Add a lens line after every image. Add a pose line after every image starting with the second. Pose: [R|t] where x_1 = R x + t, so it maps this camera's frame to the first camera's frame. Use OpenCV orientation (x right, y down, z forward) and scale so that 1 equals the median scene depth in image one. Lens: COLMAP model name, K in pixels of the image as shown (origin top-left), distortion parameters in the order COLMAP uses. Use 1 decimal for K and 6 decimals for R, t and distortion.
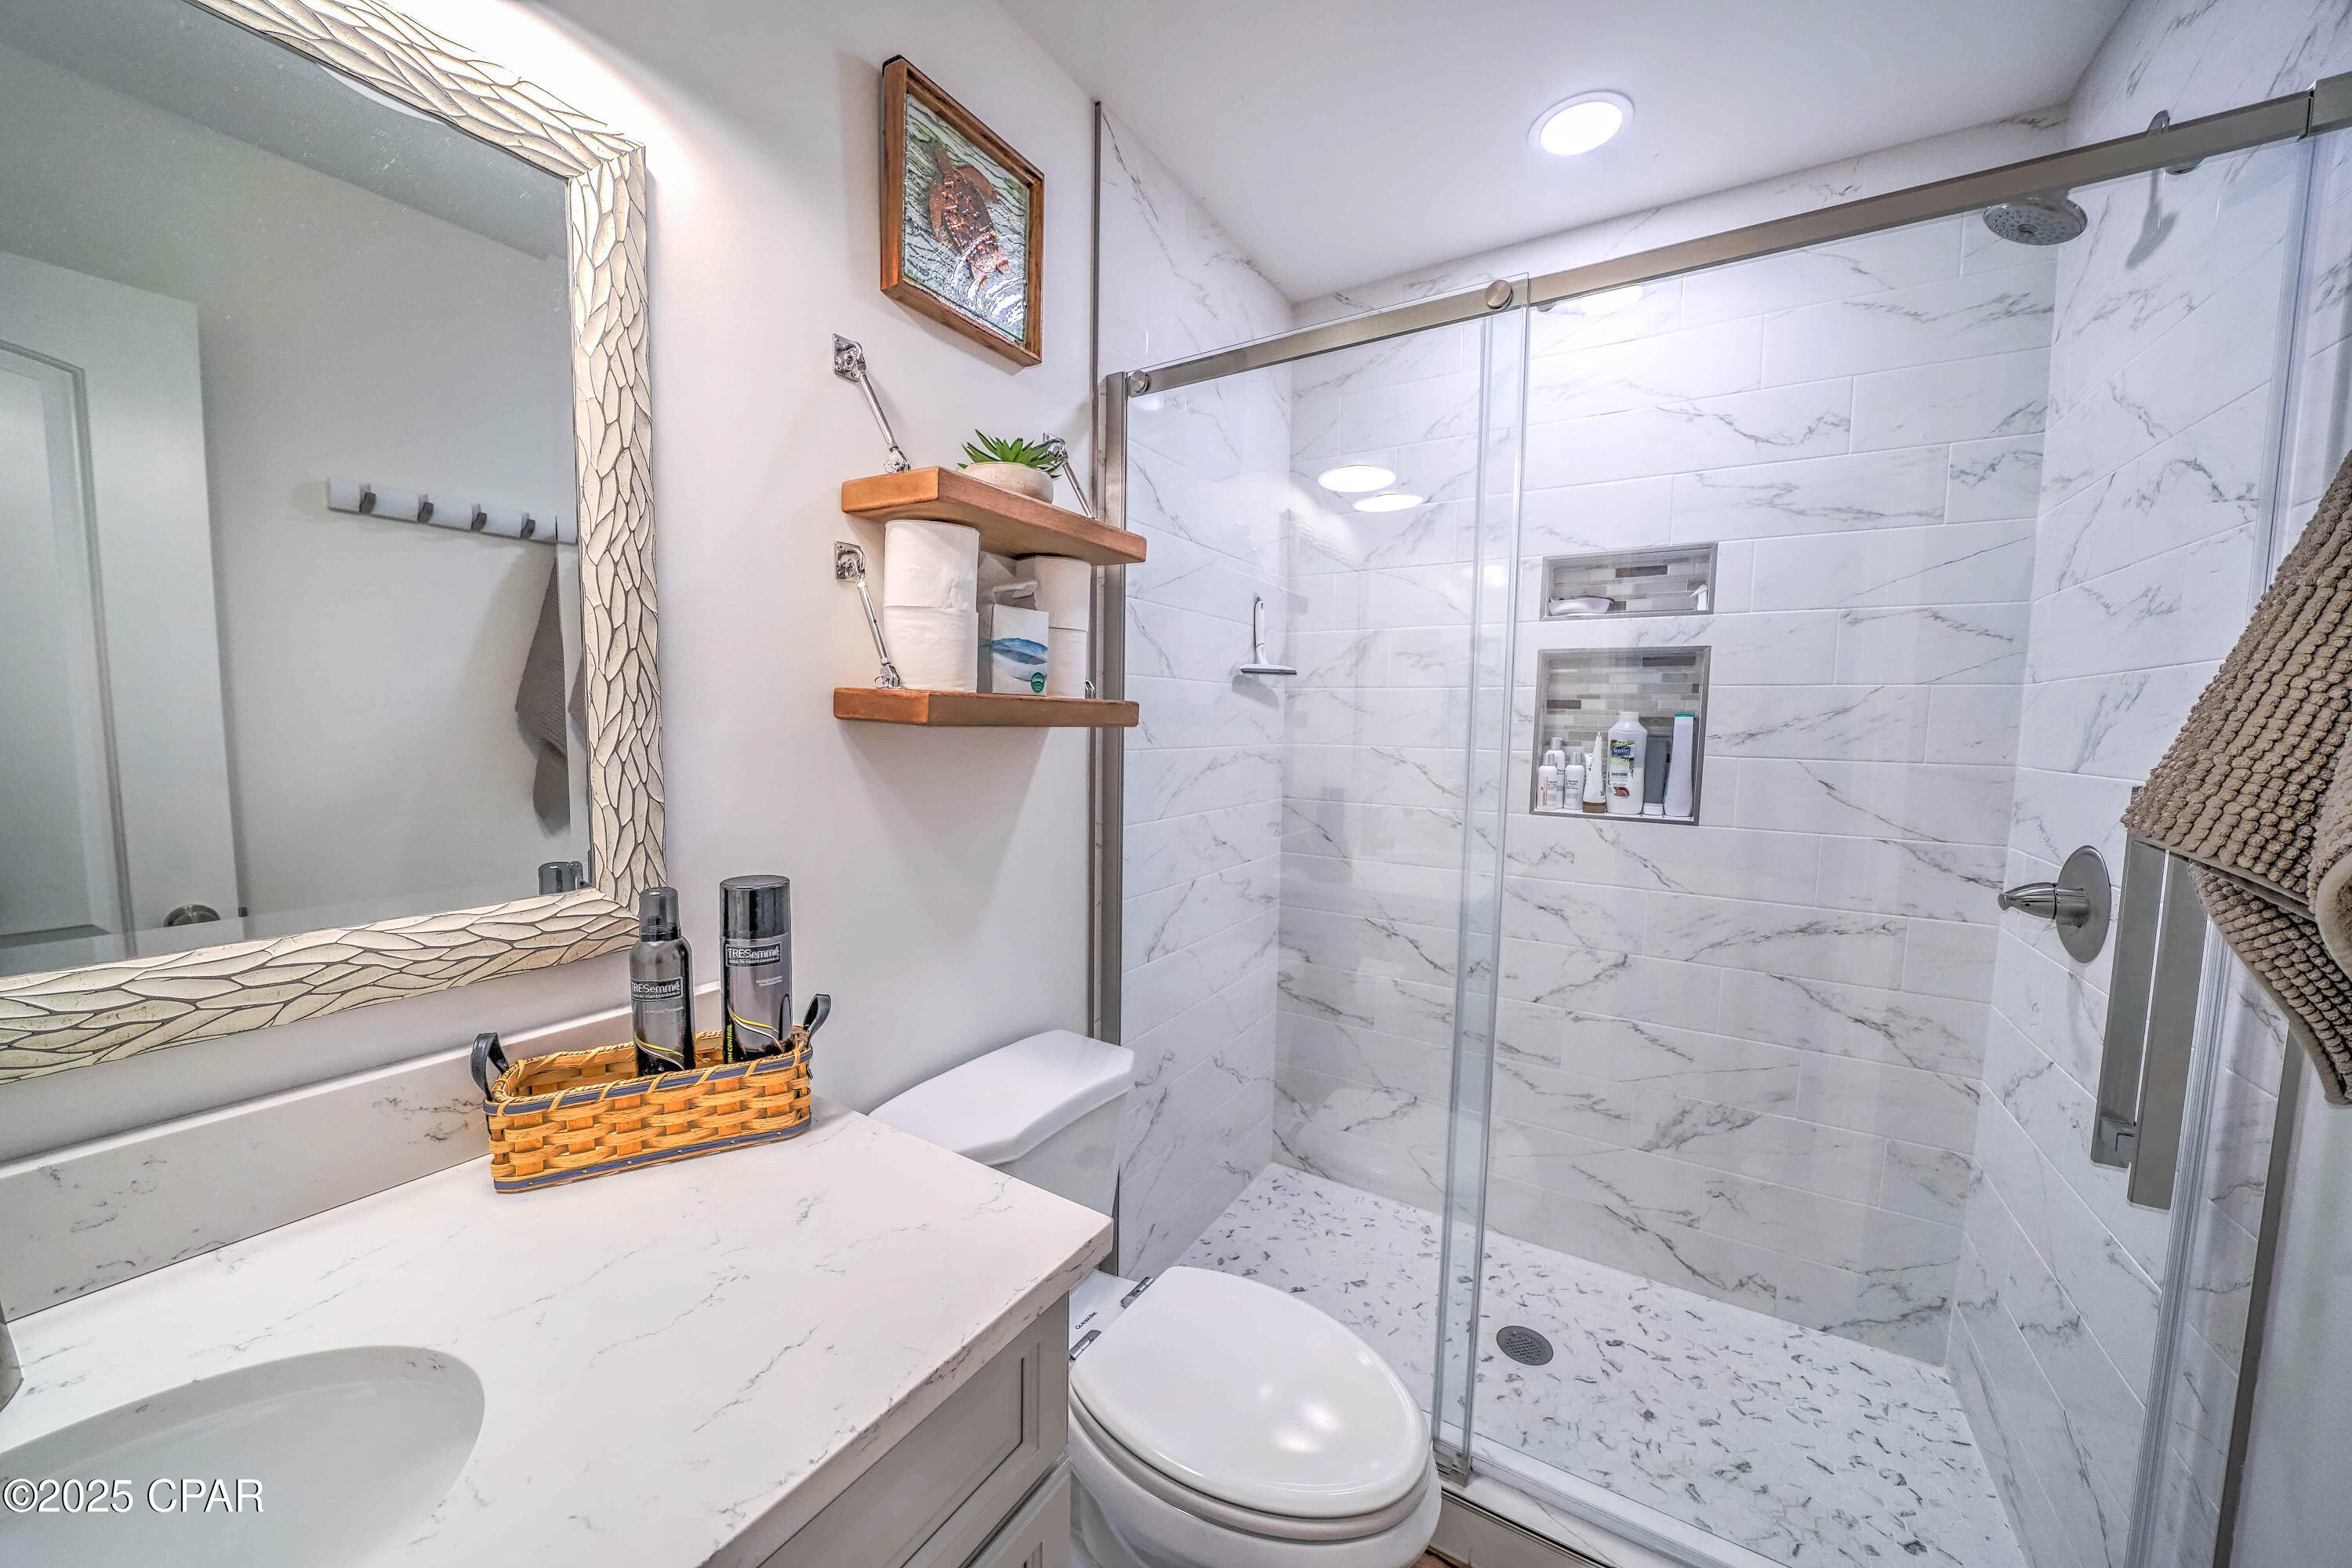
lens RADIAL K [[818.1, 0, 1157.7], [0, 818.1, 786.4], [0, 0, 1]] dist [-0.031765, 0.006073]
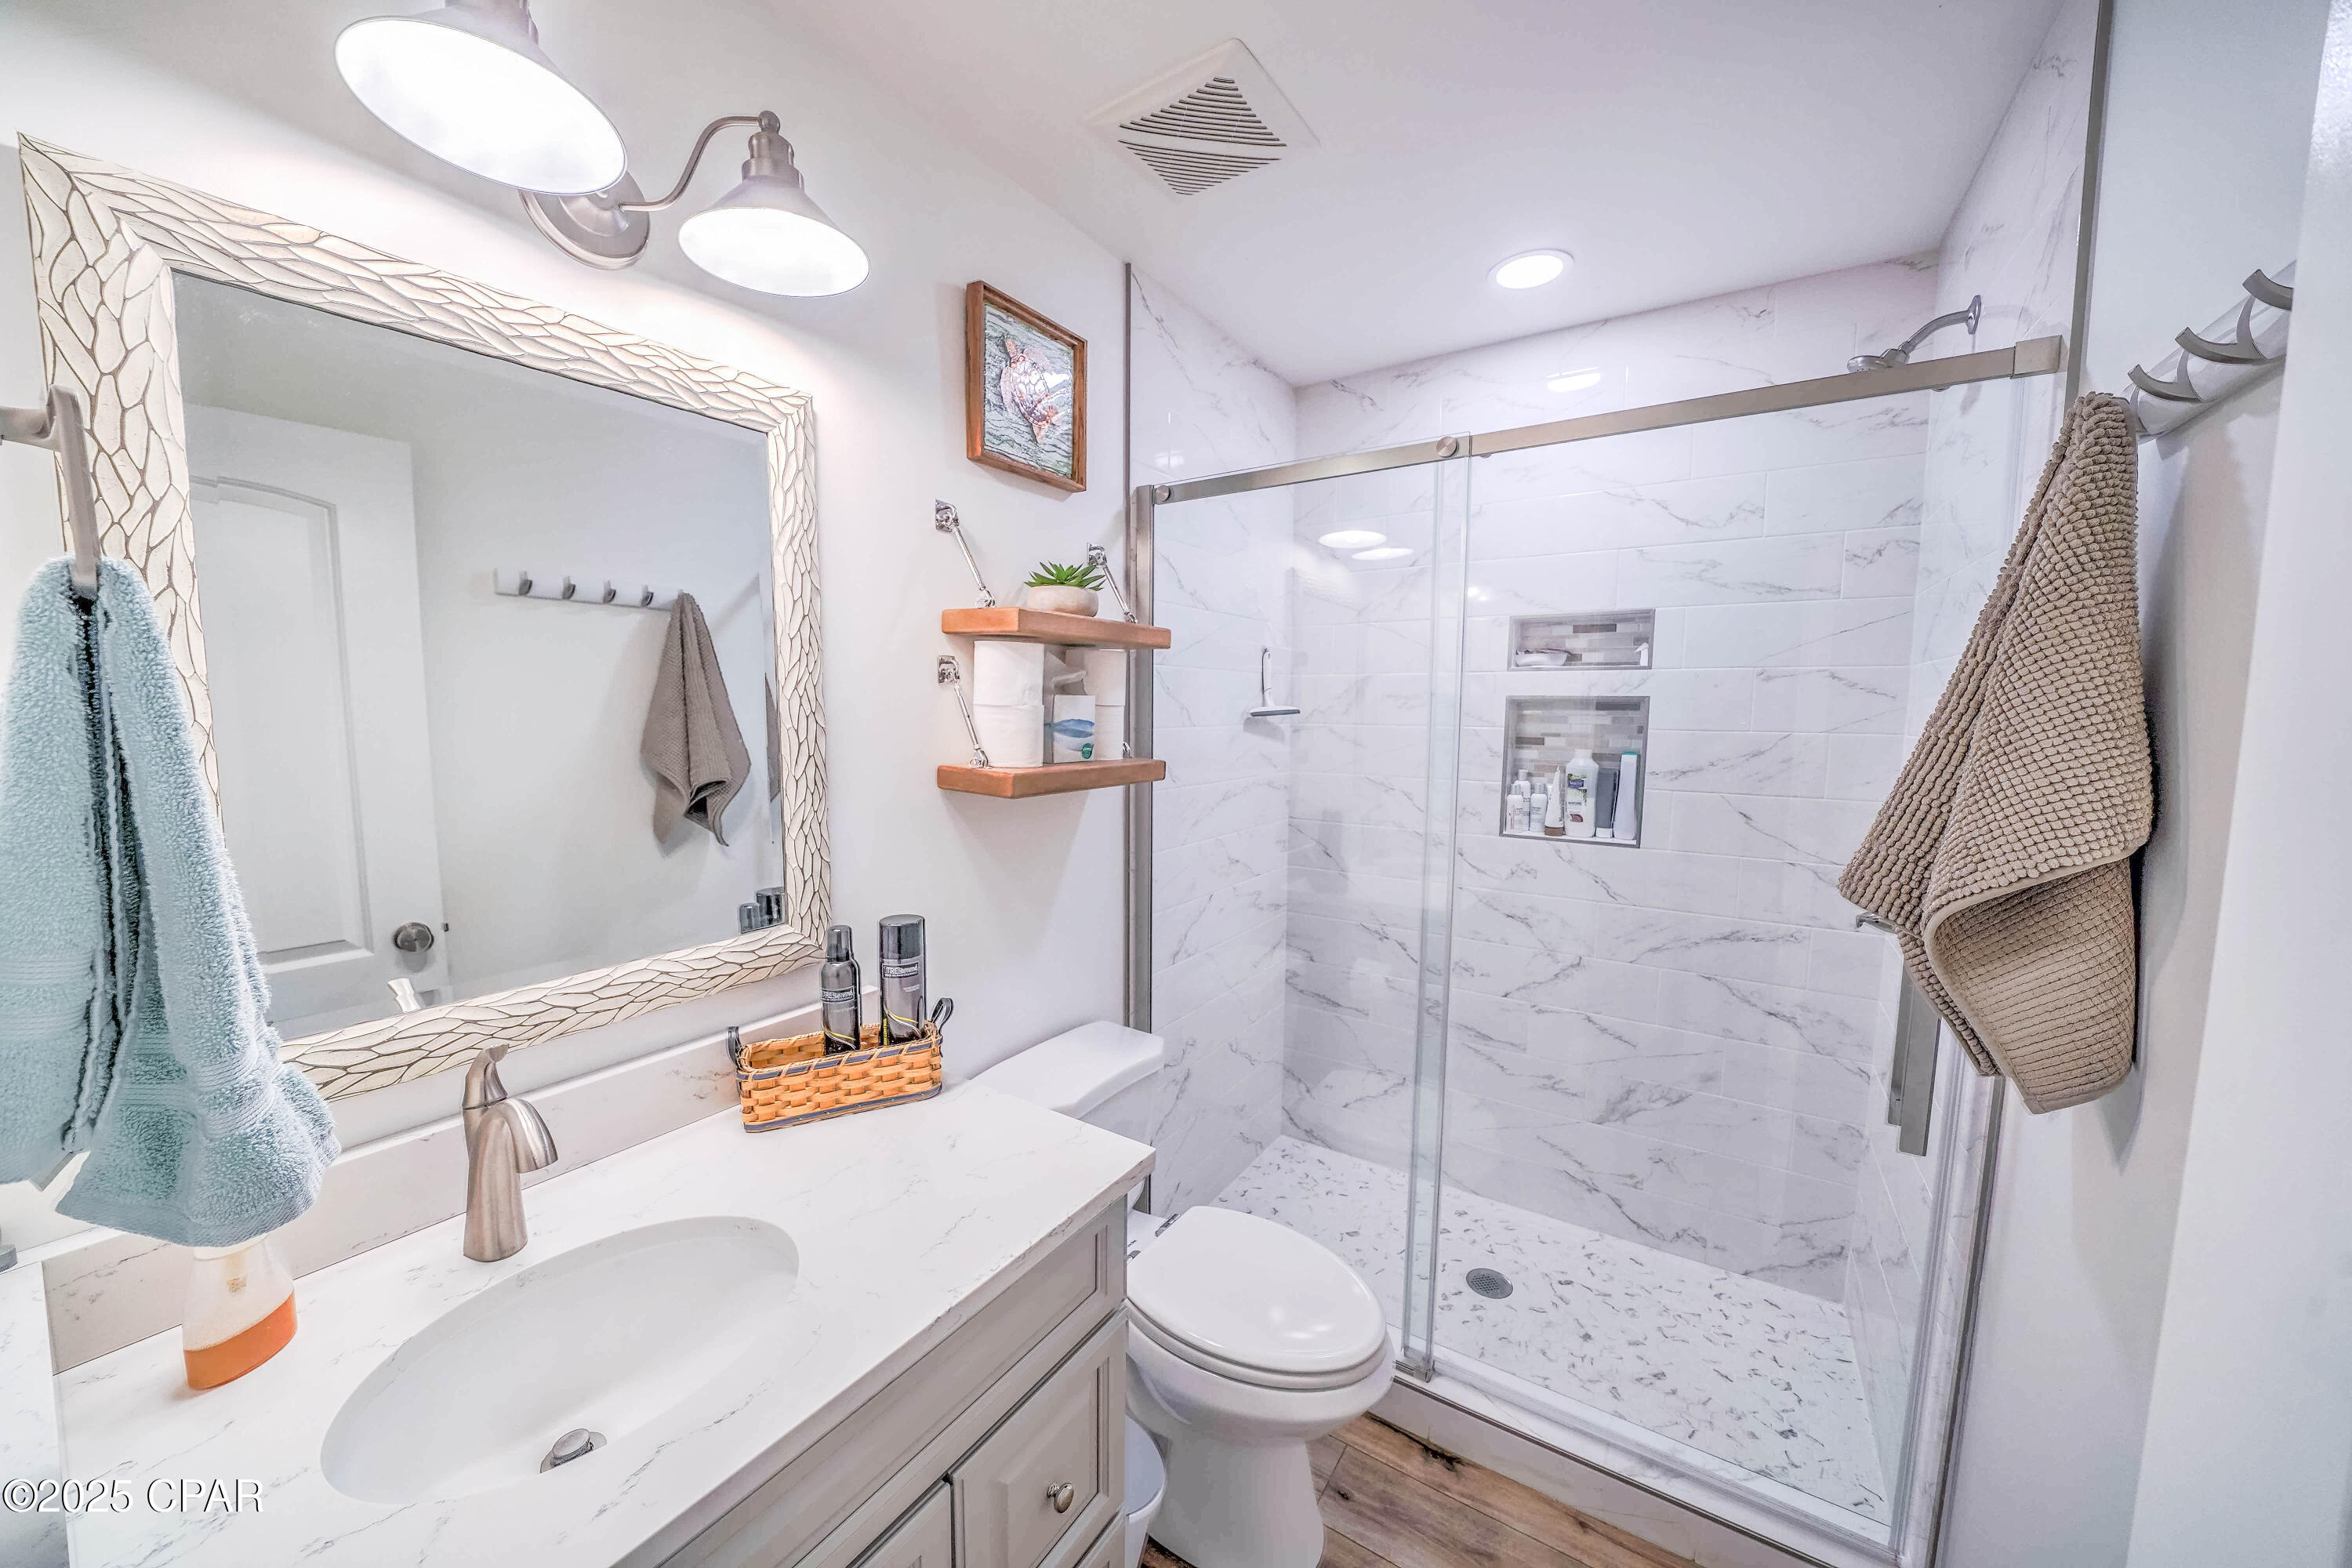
lens RADIAL K [[824.0, 0, 1159.8], [0, 824.0, 782.6], [0, 0, 1]] dist [-0.024746, 0.003380]
pose [[0.999743, -0.006248, -0.021808, -0.004533], [0.006499, 0.999913, 0.011485, -0.076683], [0.021734, -0.011624, 0.999696, -0.240928]]
